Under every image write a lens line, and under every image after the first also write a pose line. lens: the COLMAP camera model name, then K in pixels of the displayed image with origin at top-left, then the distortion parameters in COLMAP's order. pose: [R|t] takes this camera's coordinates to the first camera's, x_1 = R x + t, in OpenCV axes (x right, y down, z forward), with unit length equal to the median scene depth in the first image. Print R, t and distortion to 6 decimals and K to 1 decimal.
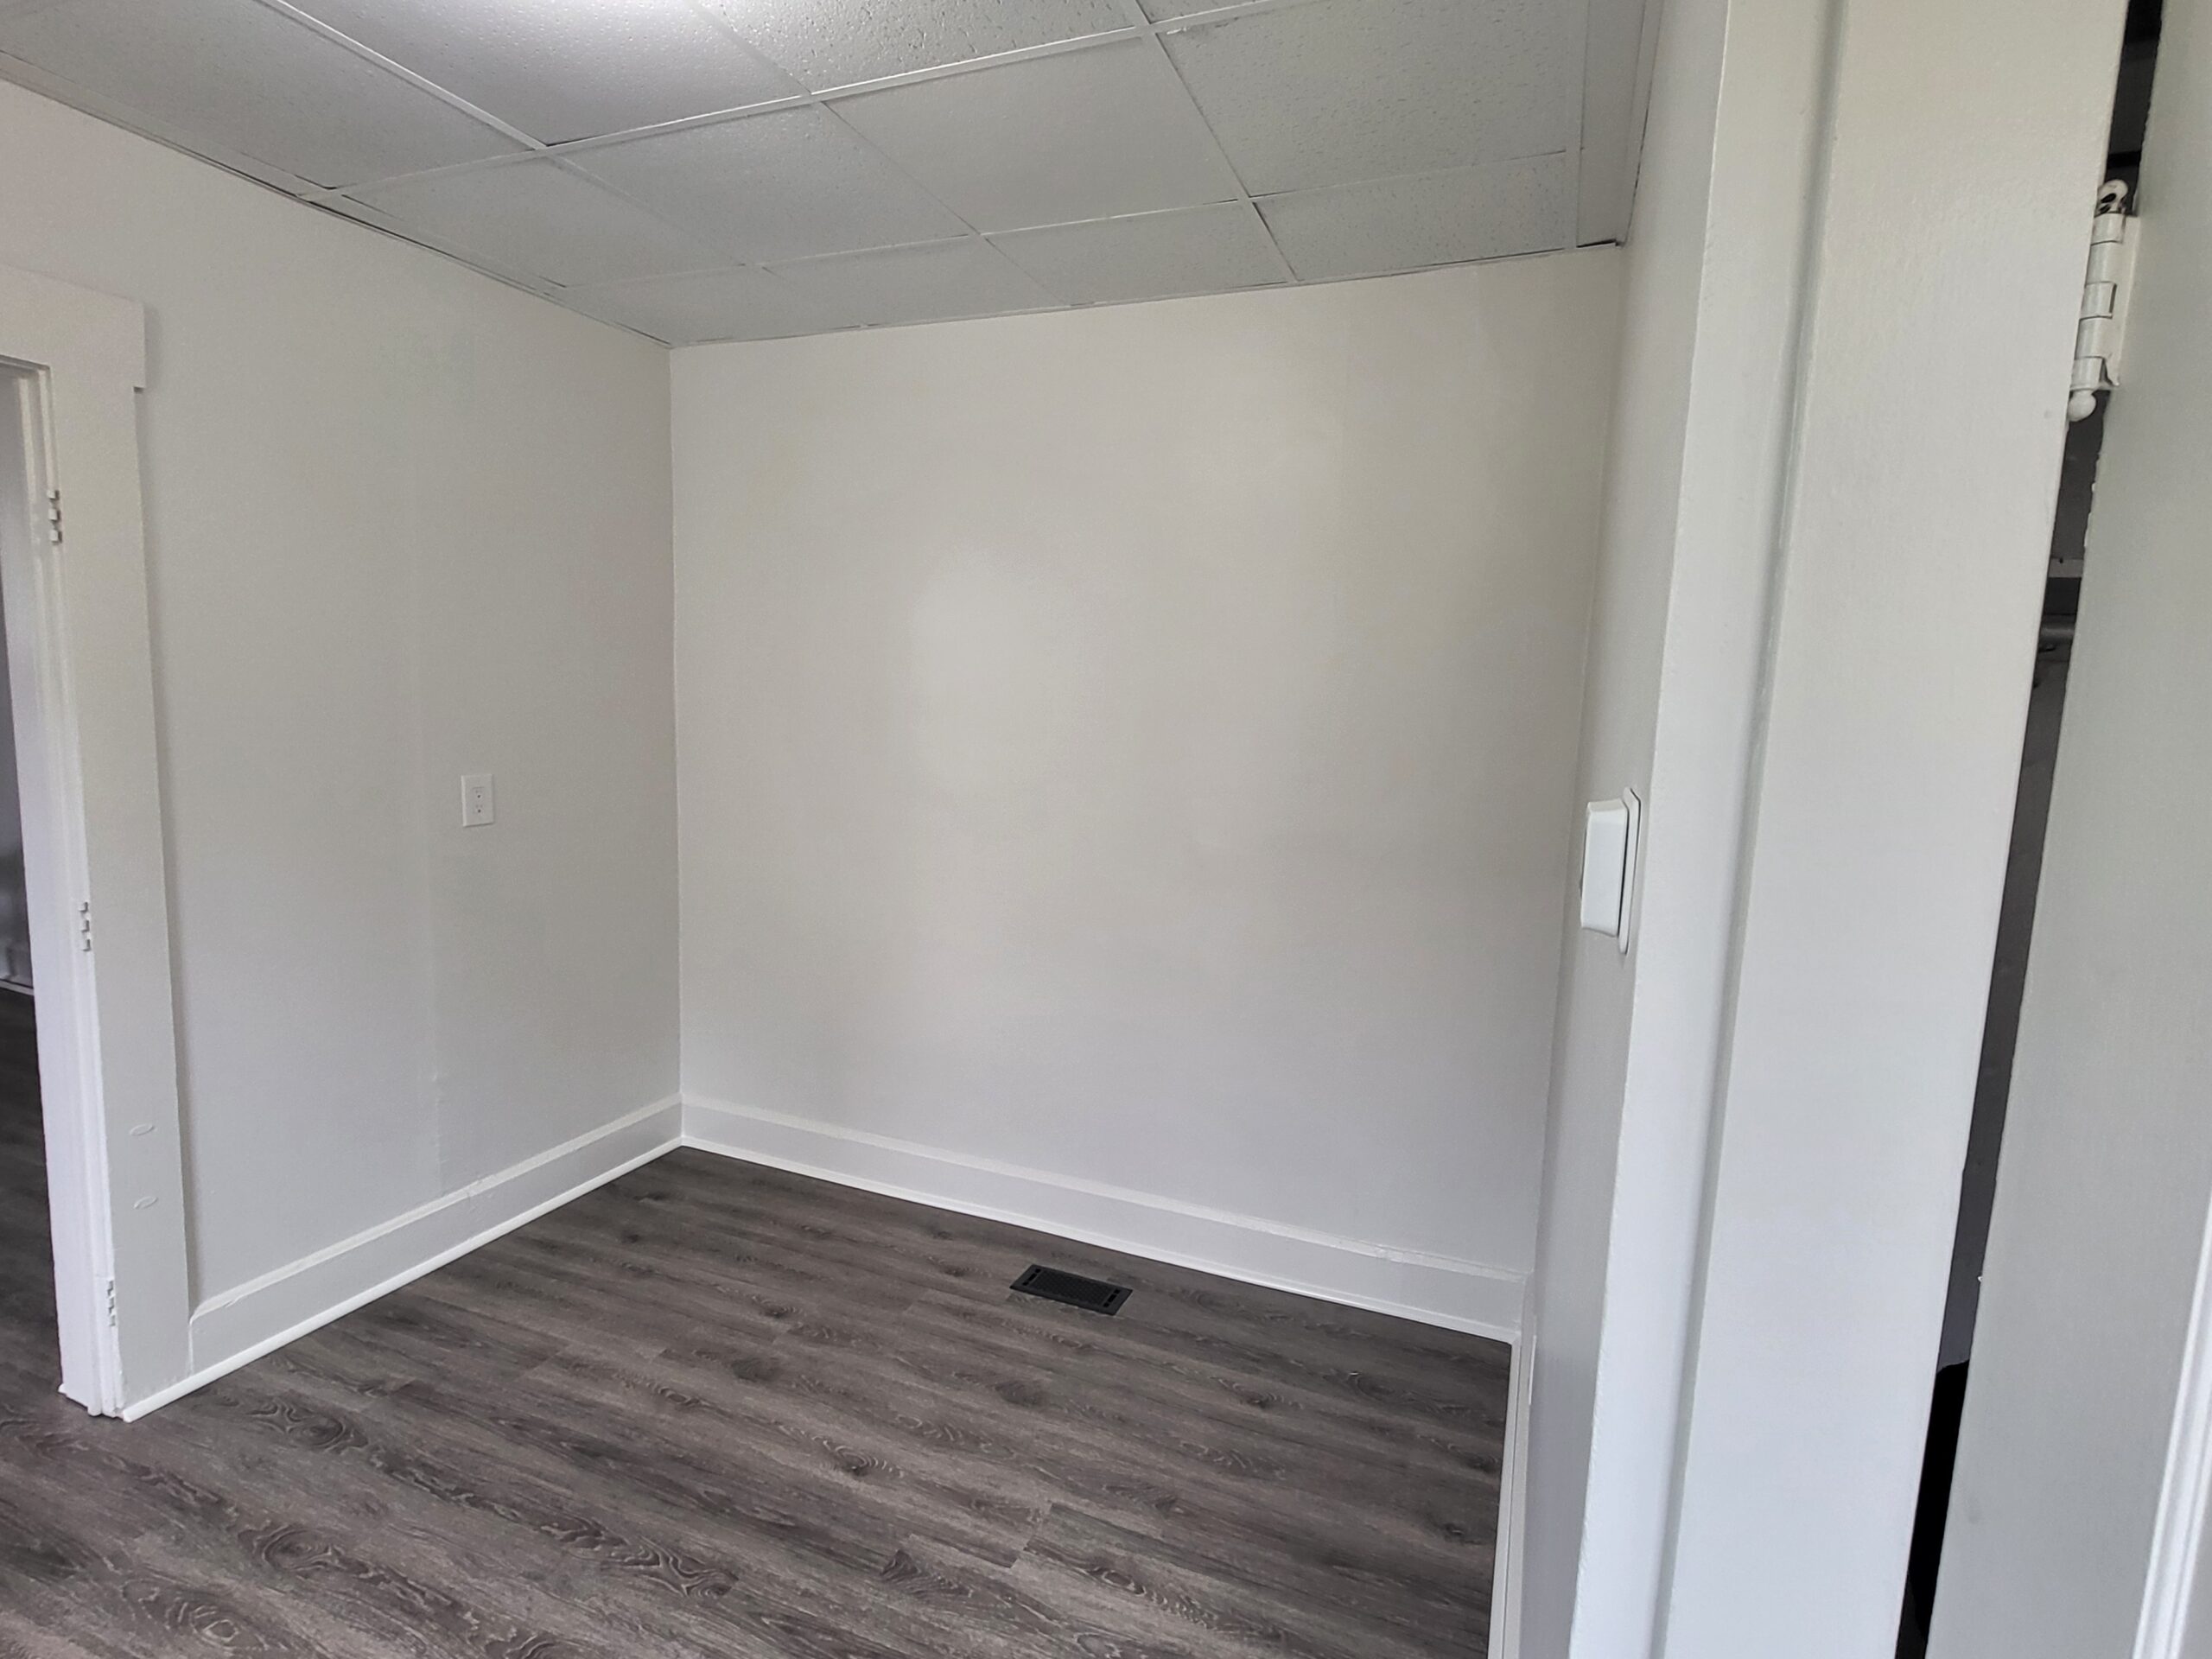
lens RADIAL K [[1121.5, 0, 1095.8], [0, 1121.5, 819.1], [0, 0, 1]] dist [0.012558, -0.006317]
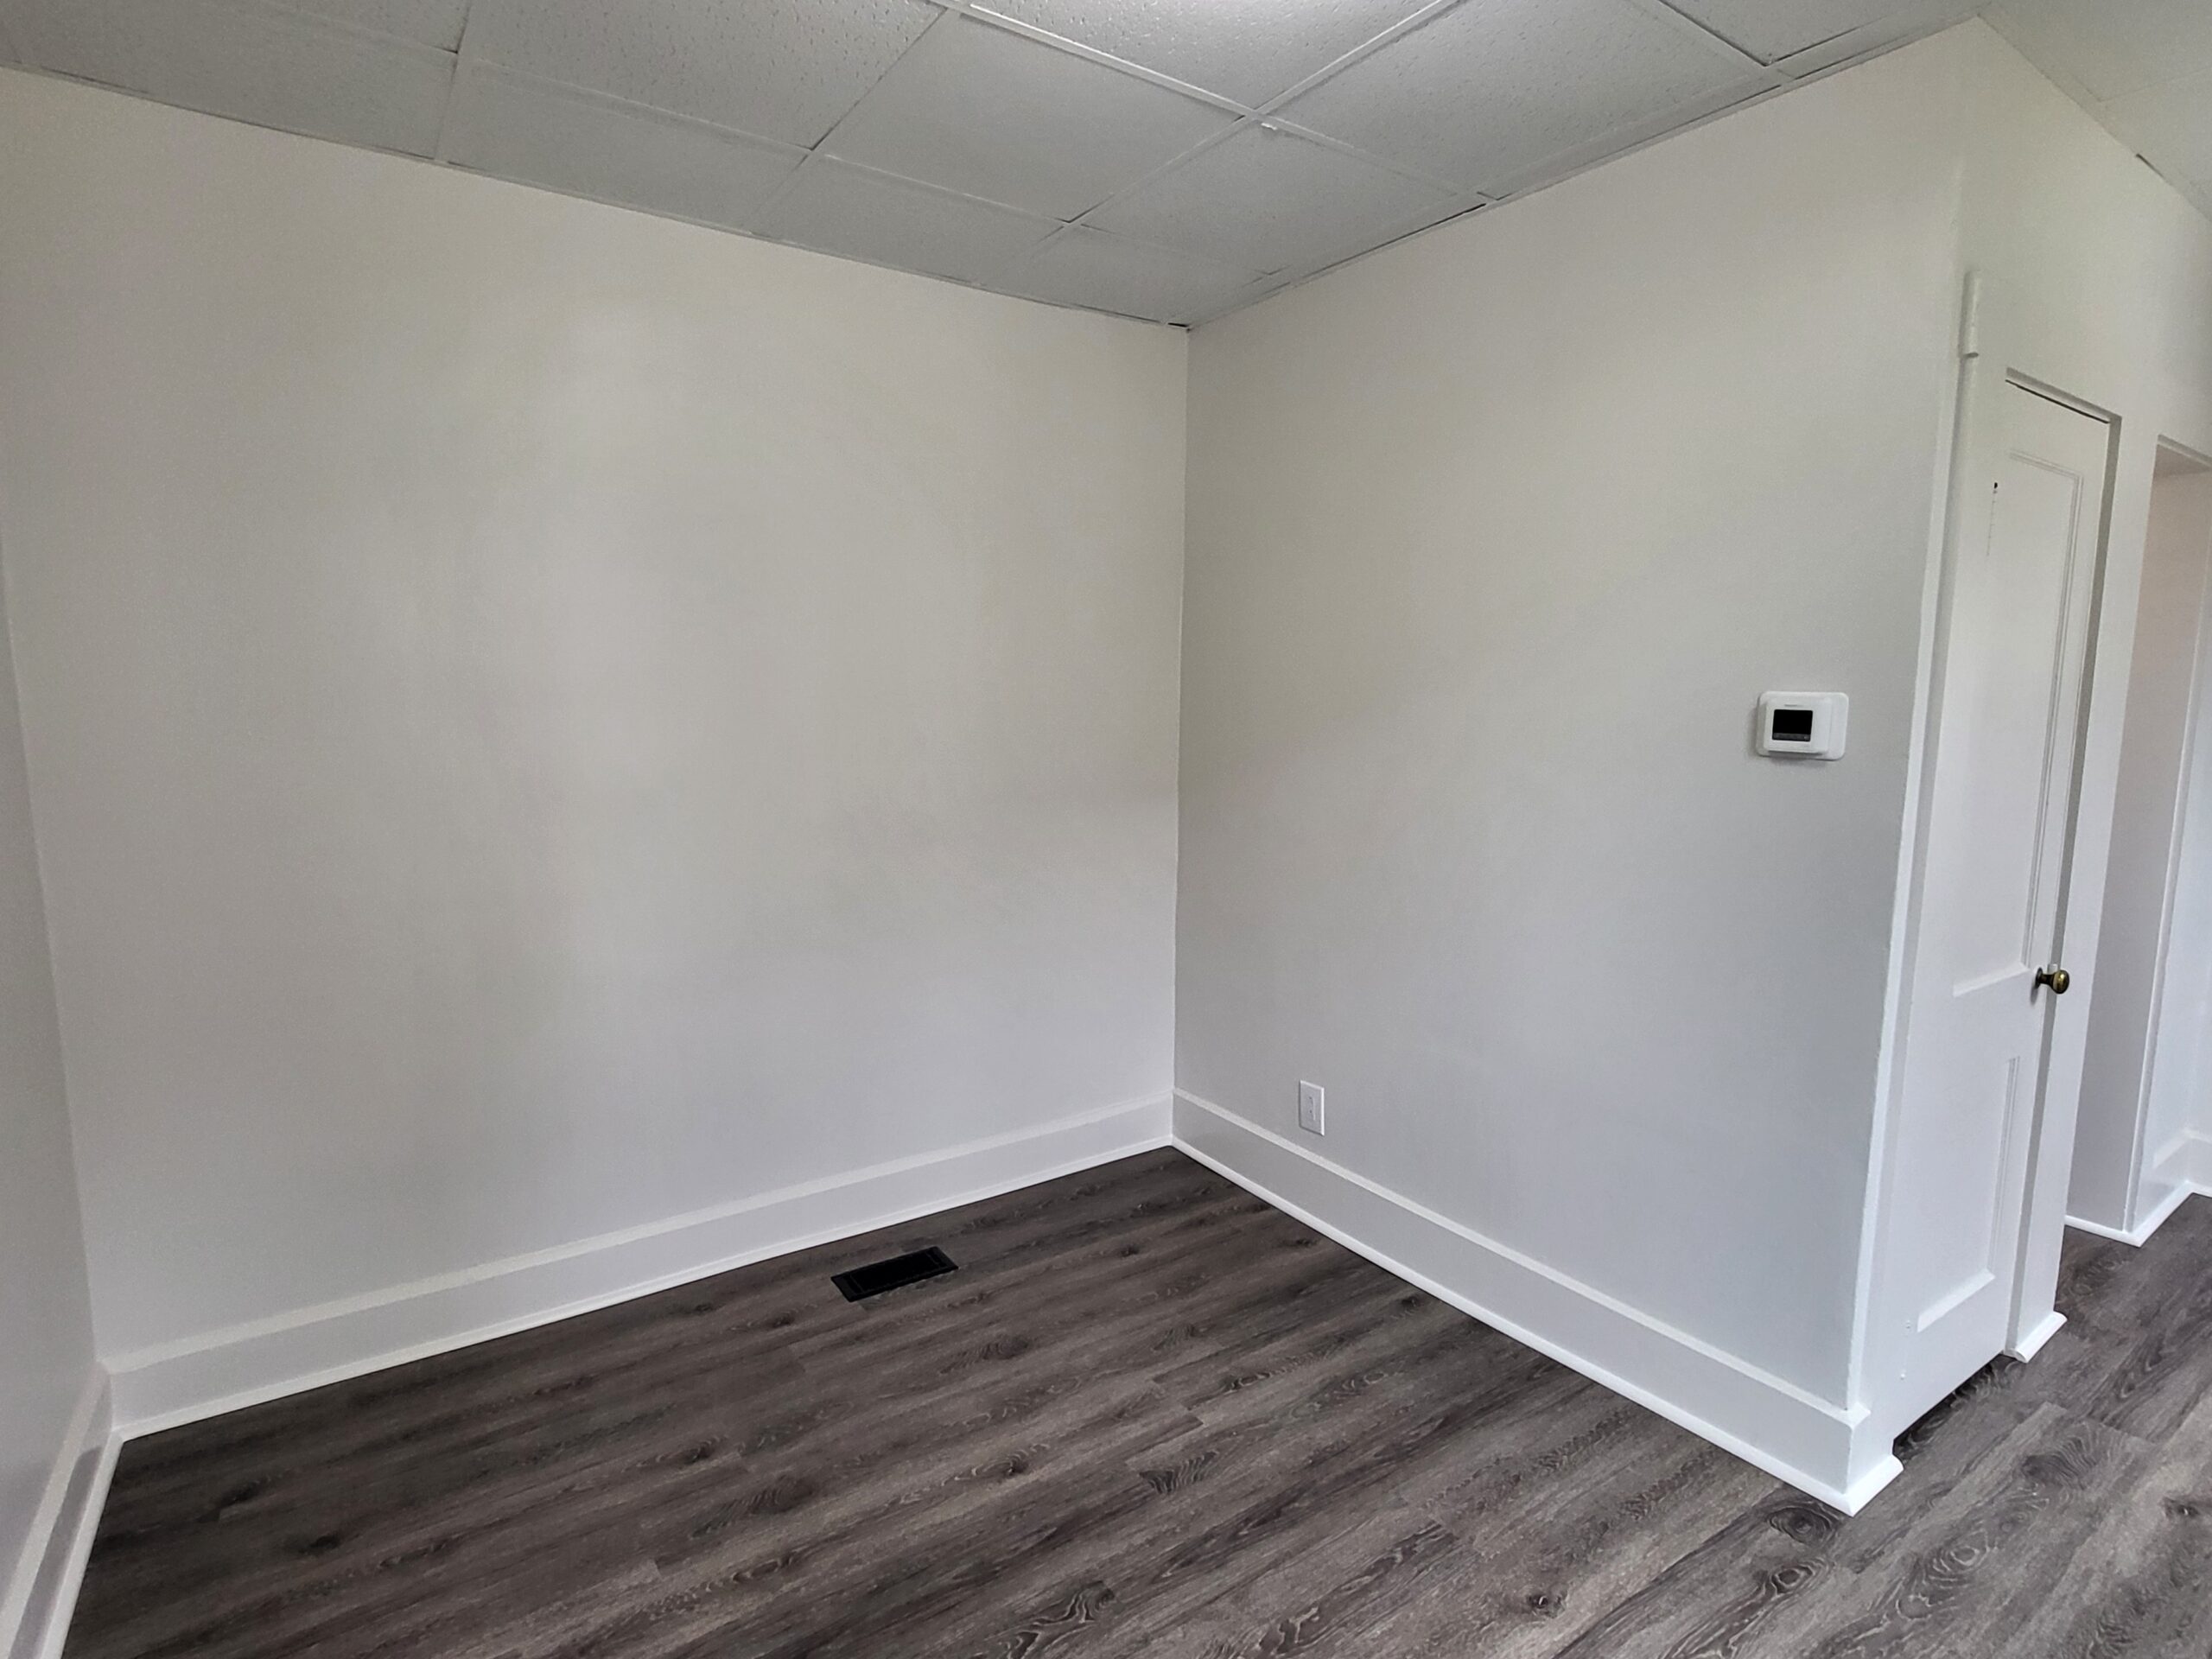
lens RADIAL K [[1121.5, 0, 1095.8], [0, 1121.5, 832.6], [0, 0, 1]] dist [0.012558, -0.006317]
pose [[0.553212, -0.143740, 0.820546, -0.771907], [0.112011, 0.988891, 0.097713, -0.045855], [-0.825476, 0.037854, 0.563167, 0.324354]]
